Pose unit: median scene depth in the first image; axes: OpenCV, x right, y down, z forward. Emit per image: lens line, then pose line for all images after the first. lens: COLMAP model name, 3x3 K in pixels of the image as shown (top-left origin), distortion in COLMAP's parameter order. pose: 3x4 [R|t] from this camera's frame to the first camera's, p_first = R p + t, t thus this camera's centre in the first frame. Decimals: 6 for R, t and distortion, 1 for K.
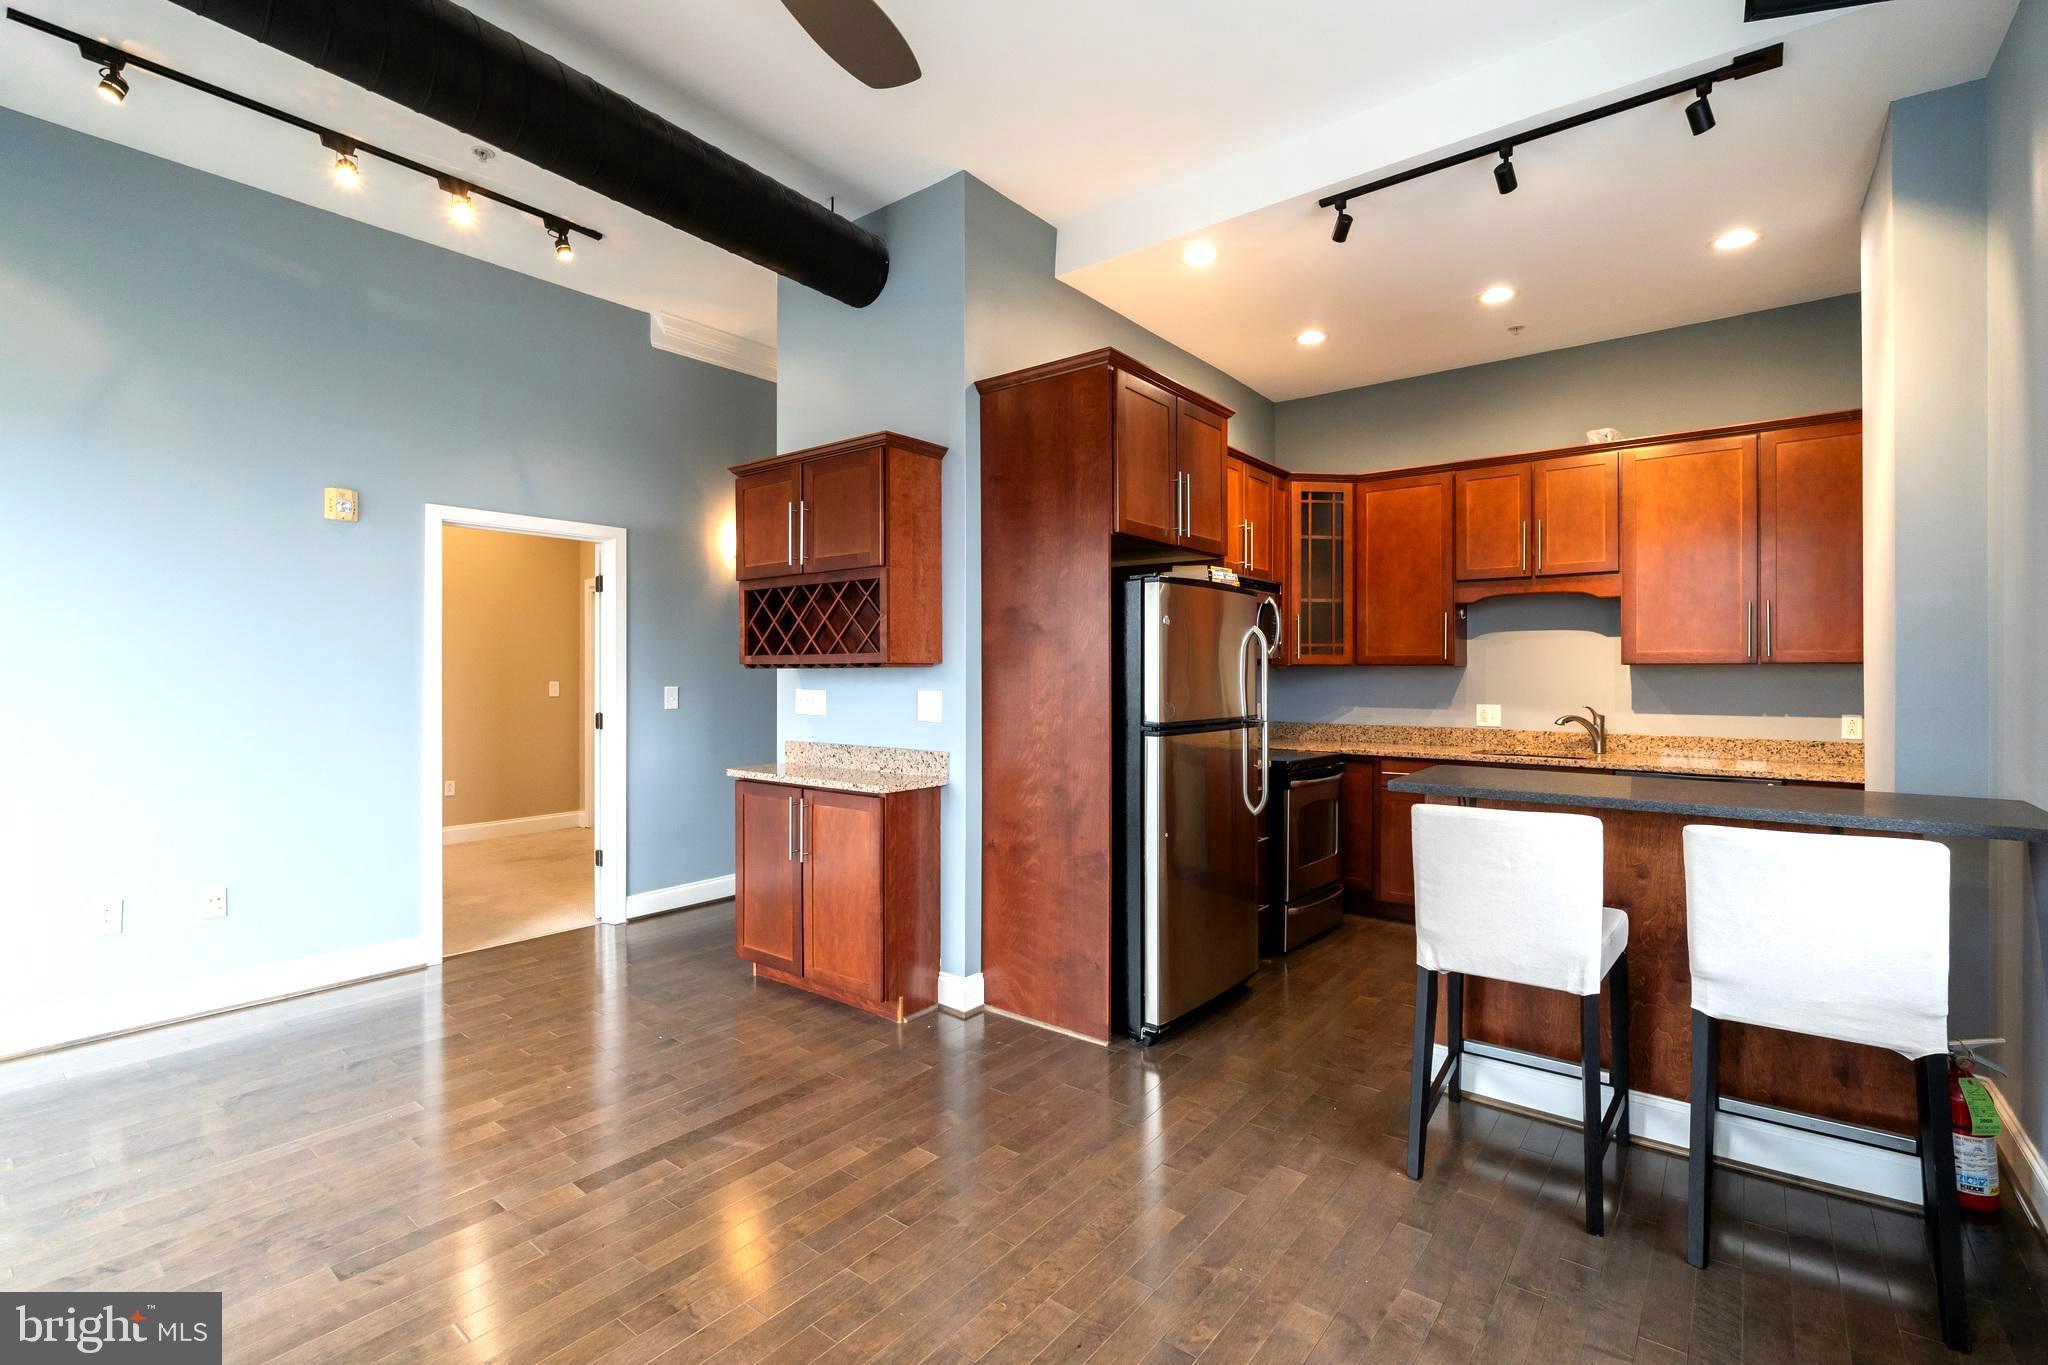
lens RADIAL K [[917.5, 0, 1028.3], [0, 917.5, 665.6], [0, 0, 1]] dist [0.001452, -0.000405]
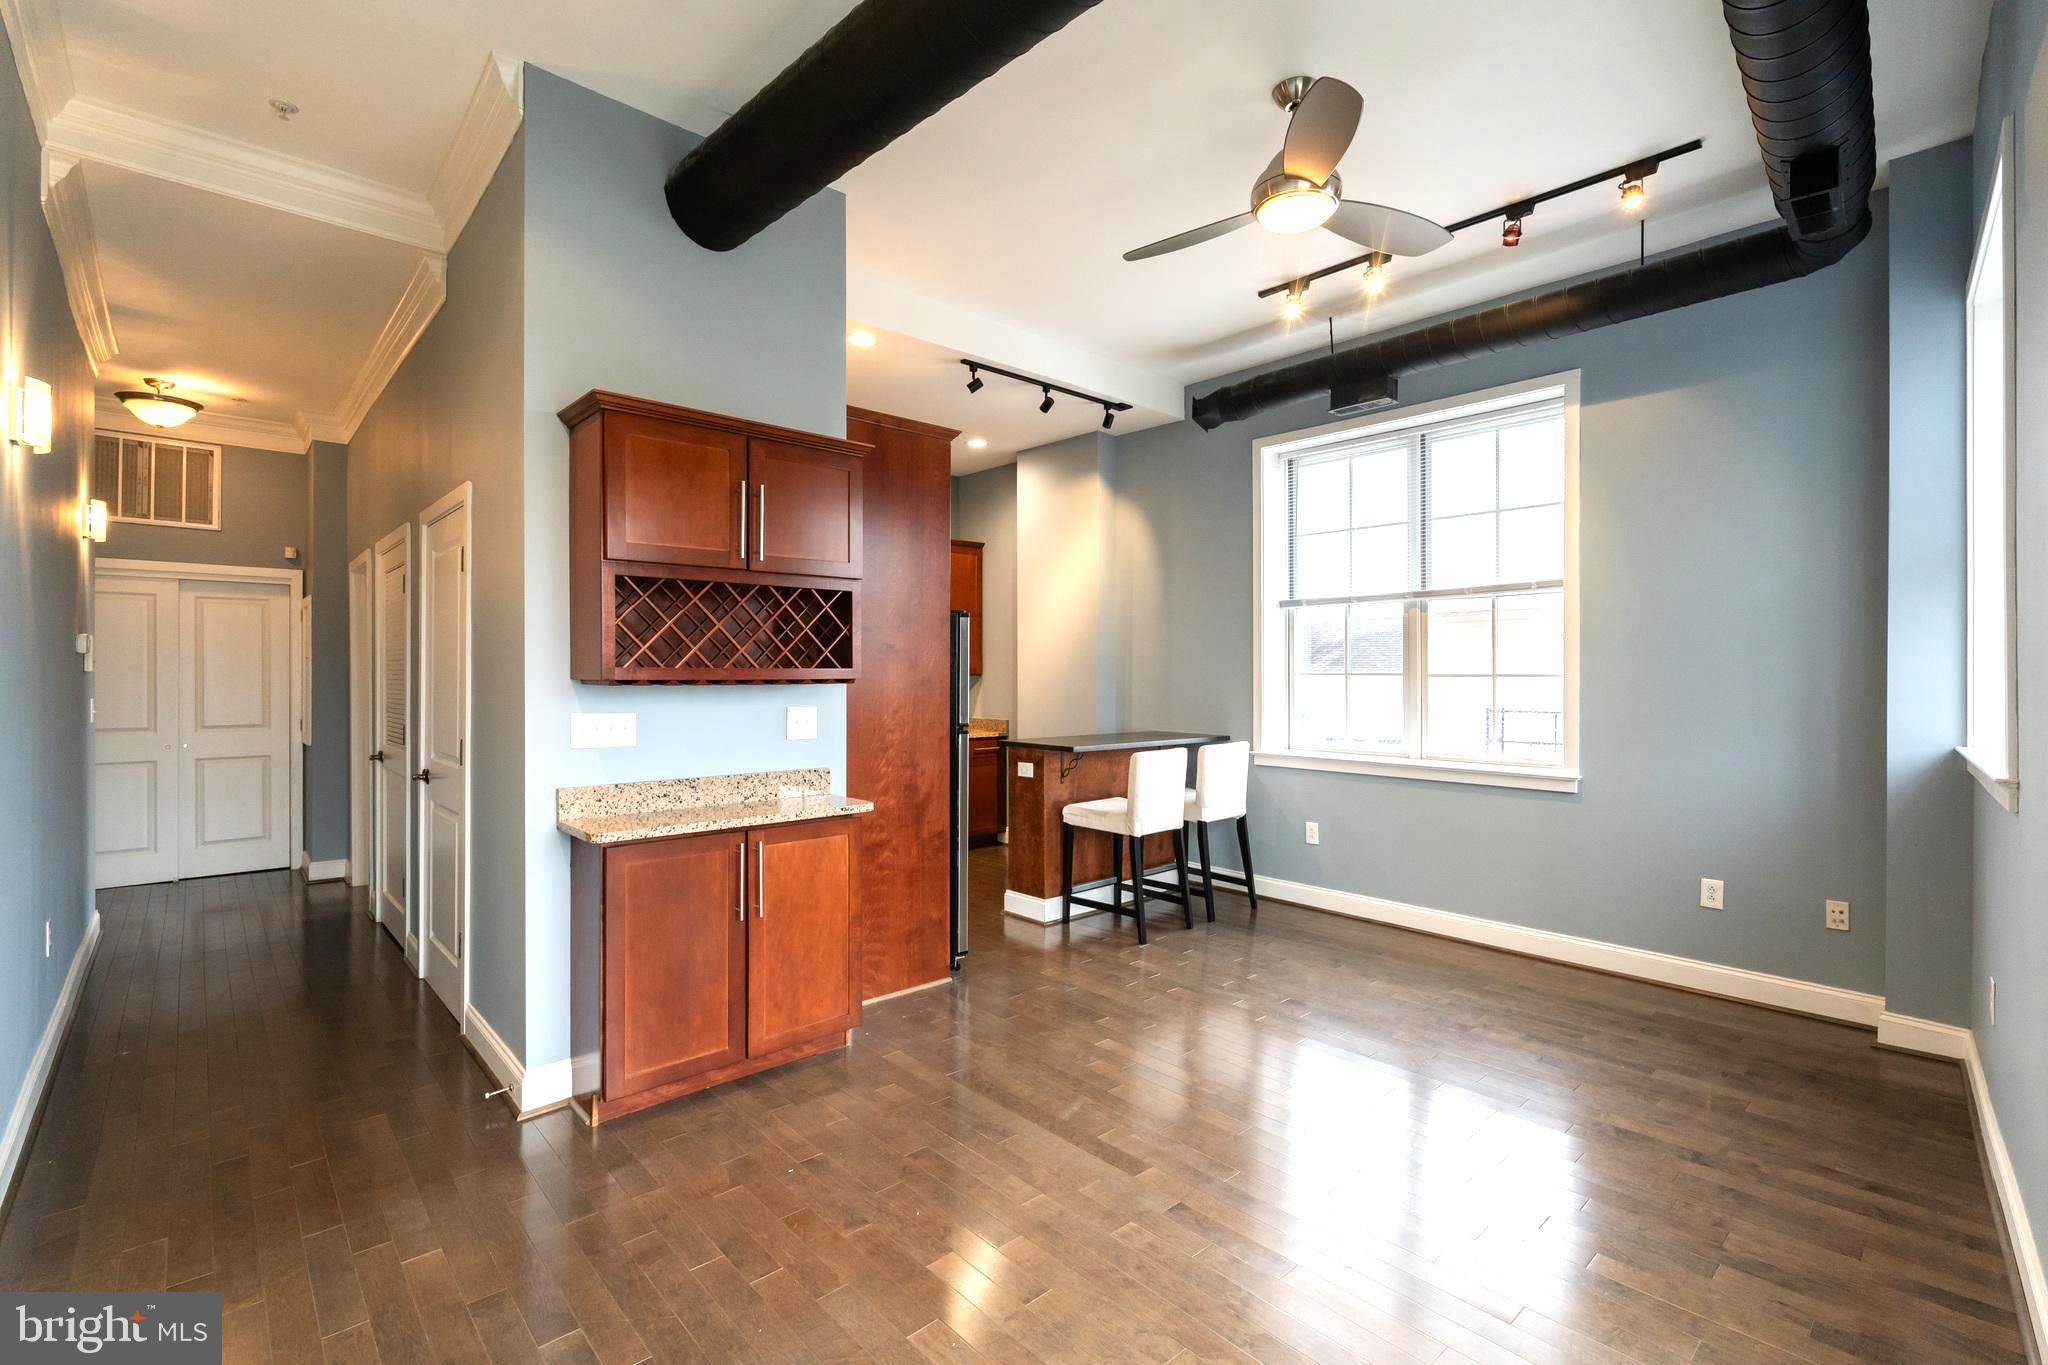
lens RADIAL K [[917.5, 0, 1002.1], [0, 917.5, 678.8], [0, 0, 1]] dist [0.001452, -0.000405]
pose [[0.164936, -0.005866, 0.986287, -0.808872], [-0.013844, 0.999870, 0.008262, -0.009982], [-0.986207, -0.015017, 0.164833, 0.509188]]
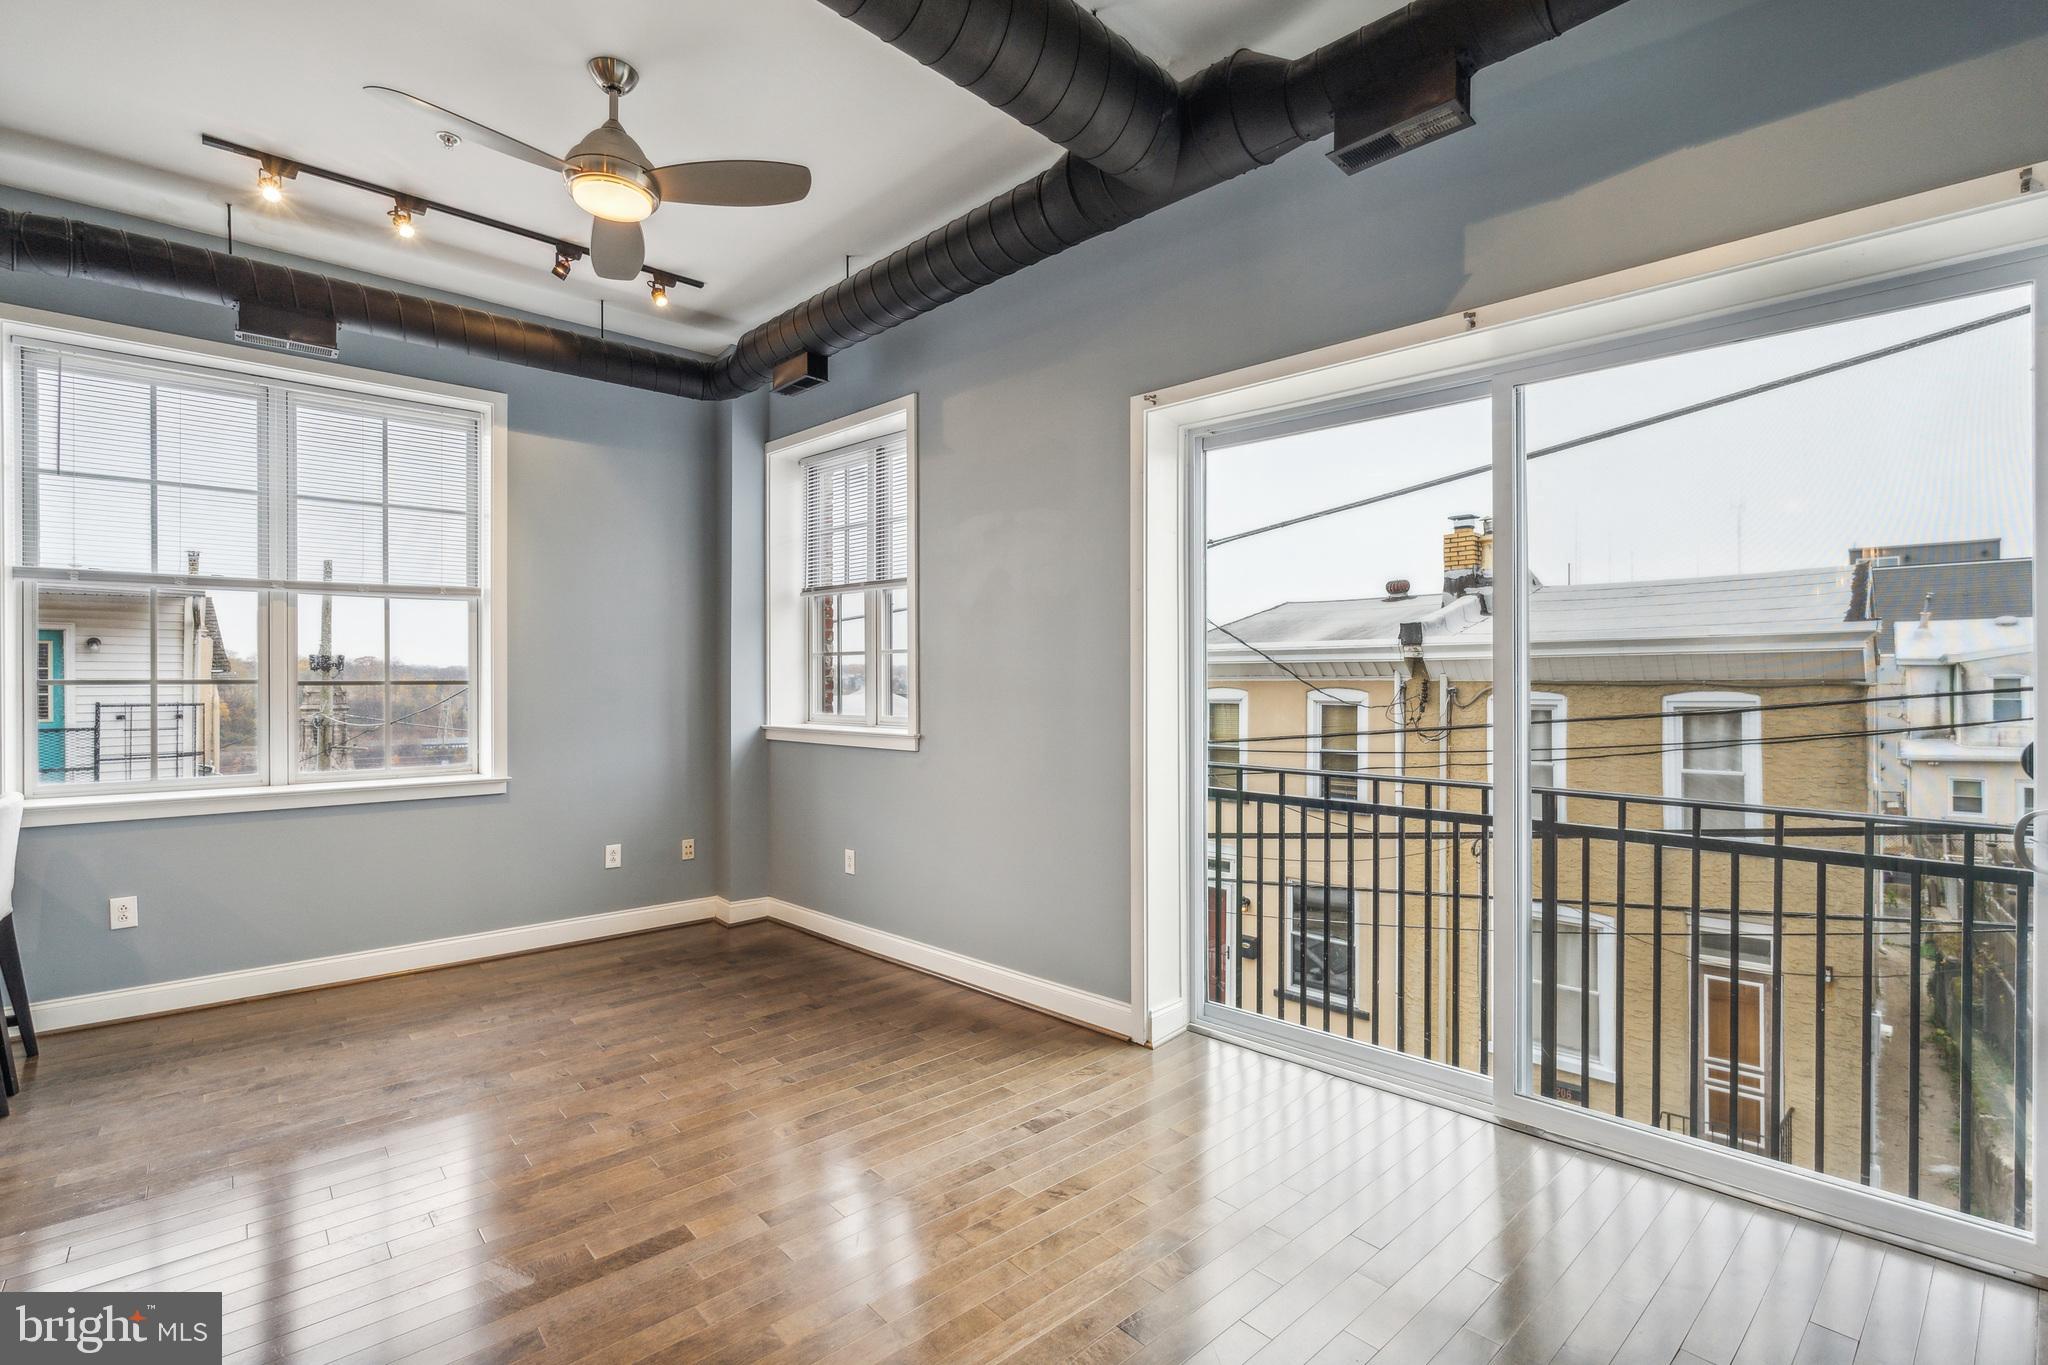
lens RADIAL K [[917.5, 0, 1059.6], [0, 917.5, 683.8], [0, 0, 1]] dist [0.001452, -0.000405]
pose [[-0.989364, -0.002582, 0.145439, -0.512772], [-0.003391, 0.999980, -0.005316, -0.008868], [-0.145422, -0.005753, -0.989353, 1.002426]]
